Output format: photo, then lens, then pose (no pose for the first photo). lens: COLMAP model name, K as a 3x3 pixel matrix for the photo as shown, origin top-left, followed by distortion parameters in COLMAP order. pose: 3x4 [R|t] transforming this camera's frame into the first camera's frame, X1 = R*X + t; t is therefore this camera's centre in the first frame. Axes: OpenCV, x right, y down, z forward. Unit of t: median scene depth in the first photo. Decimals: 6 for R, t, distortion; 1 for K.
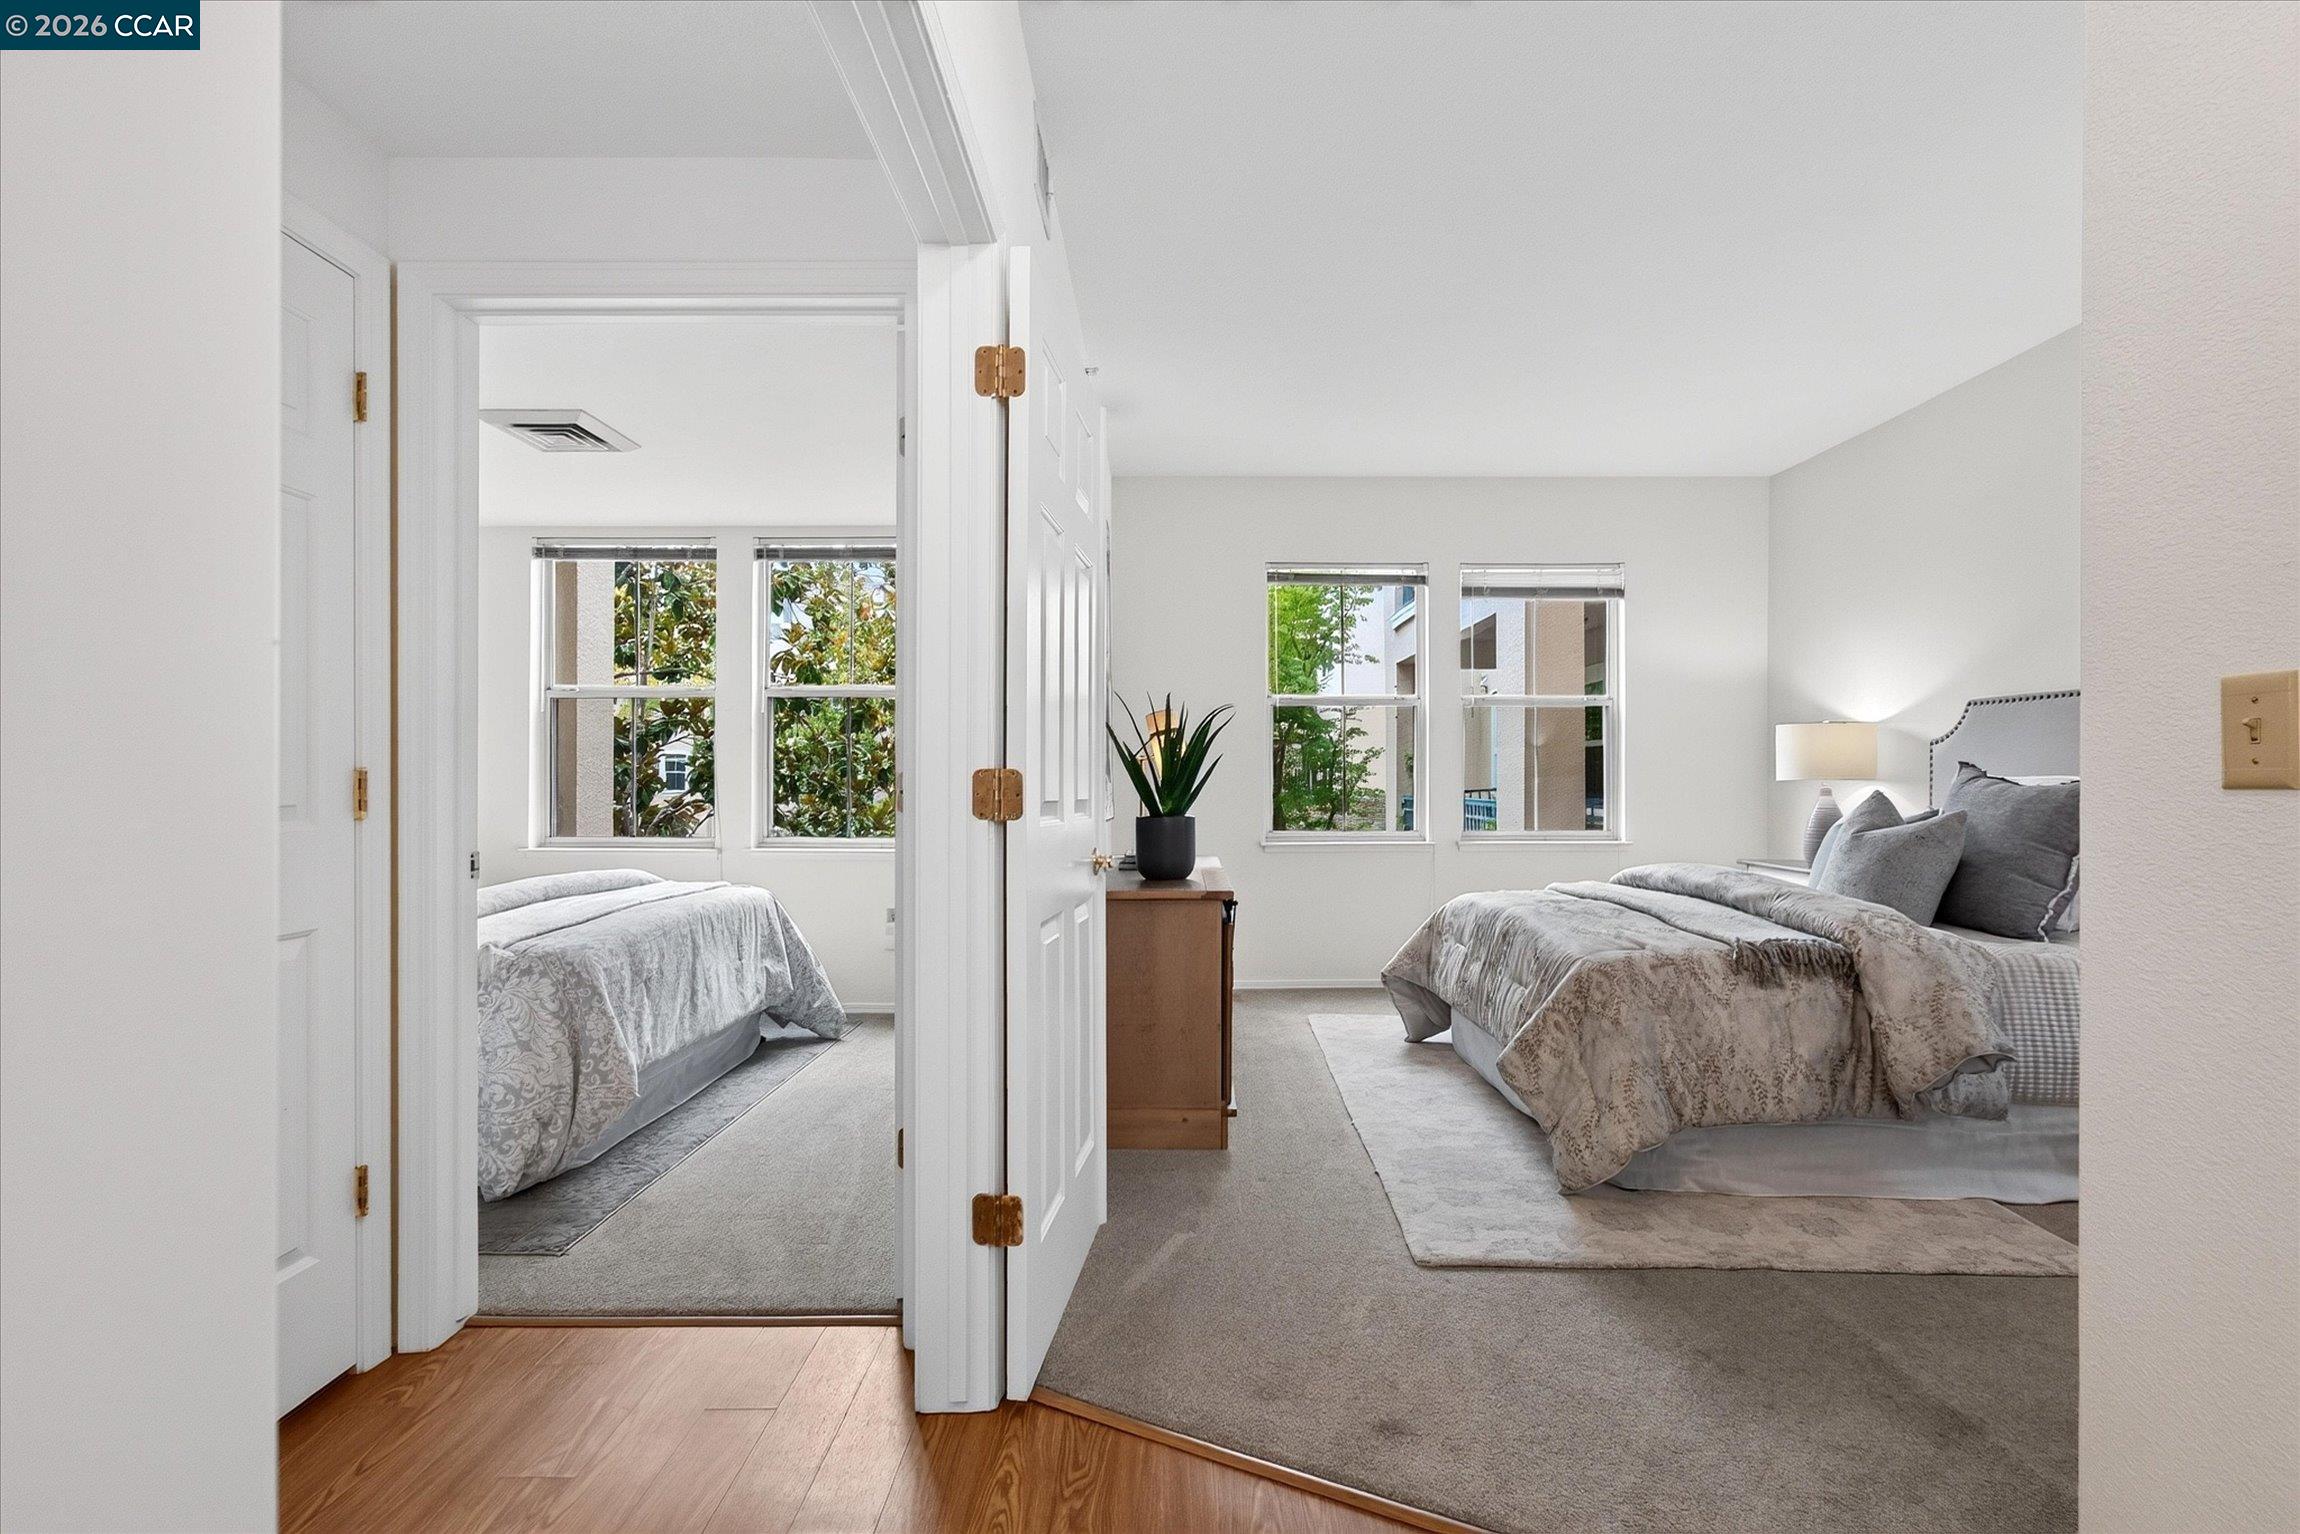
lens RADIAL K [[1068.6, 0, 1158.4], [0, 1068.6, 781.4], [0, 0, 1]] dist [-0.009677, 0.002715]
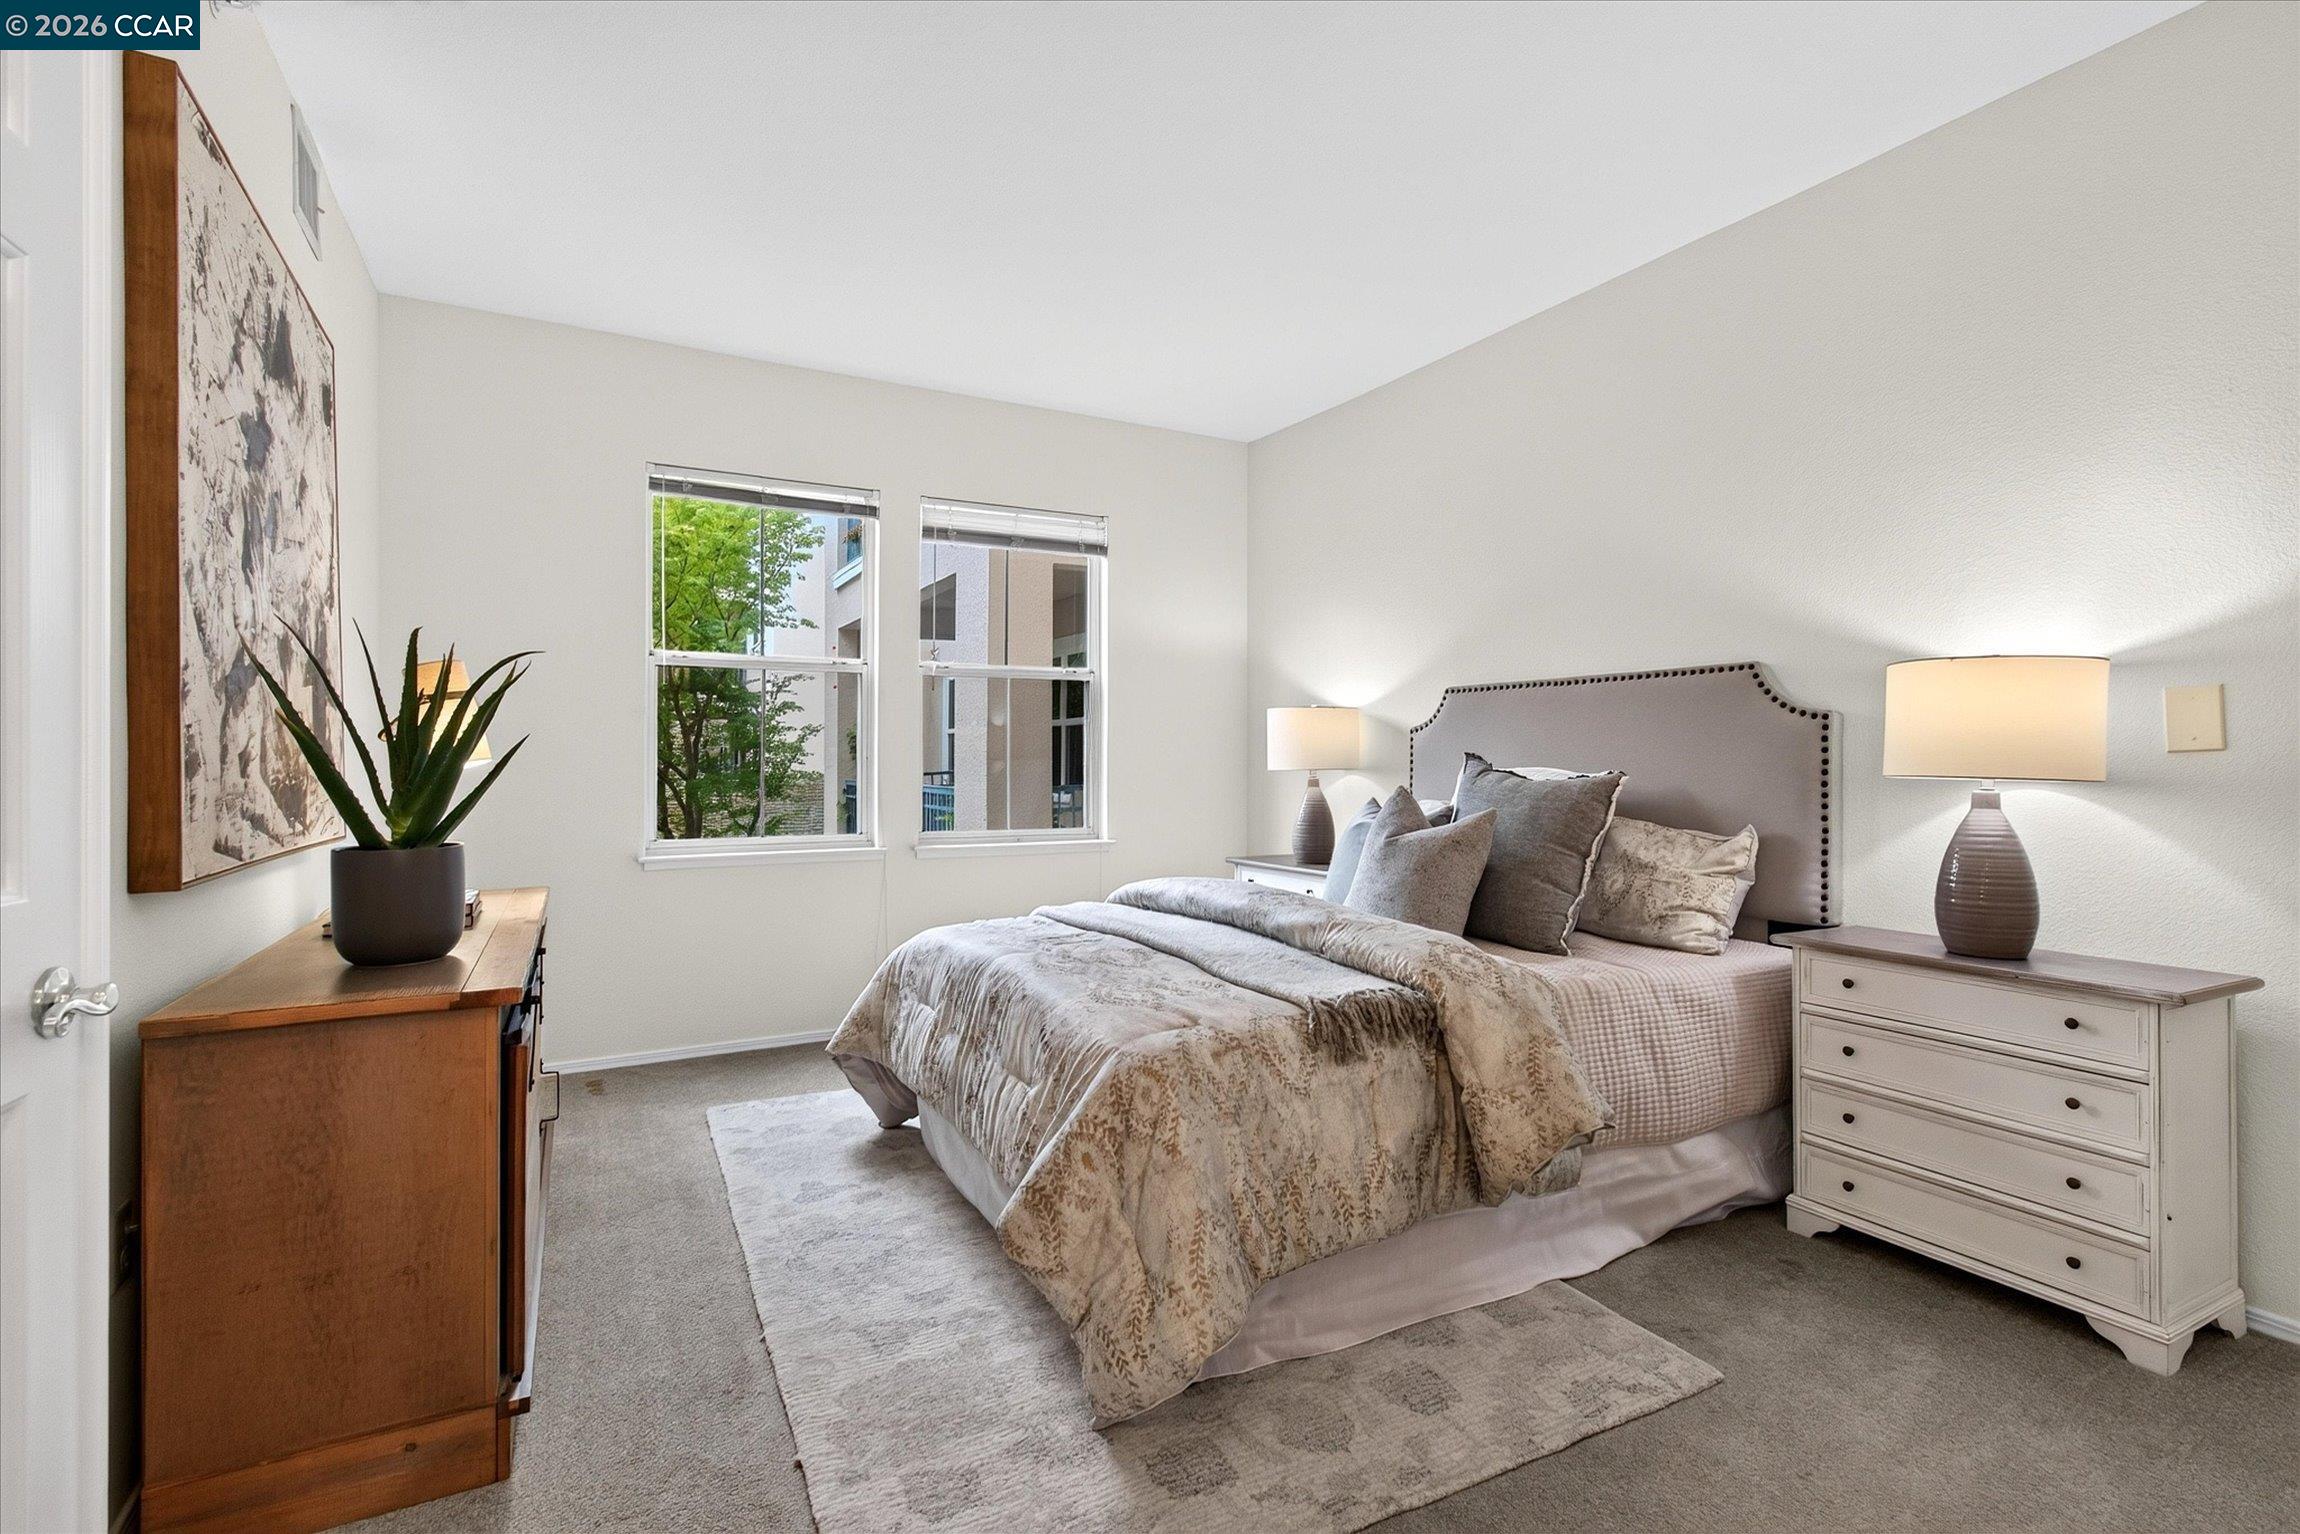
lens RADIAL K [[1068.6, 0, 1158.6], [0, 1068.6, 764.5], [0, 0, 1]] dist [-0.009677, 0.002715]
pose [[0.872371, 0.000542, 0.488843, 0.096798], [-0.002843, 0.999988, 0.003966, -0.015009], [-0.488835, -0.004850, 0.872363, 0.422142]]
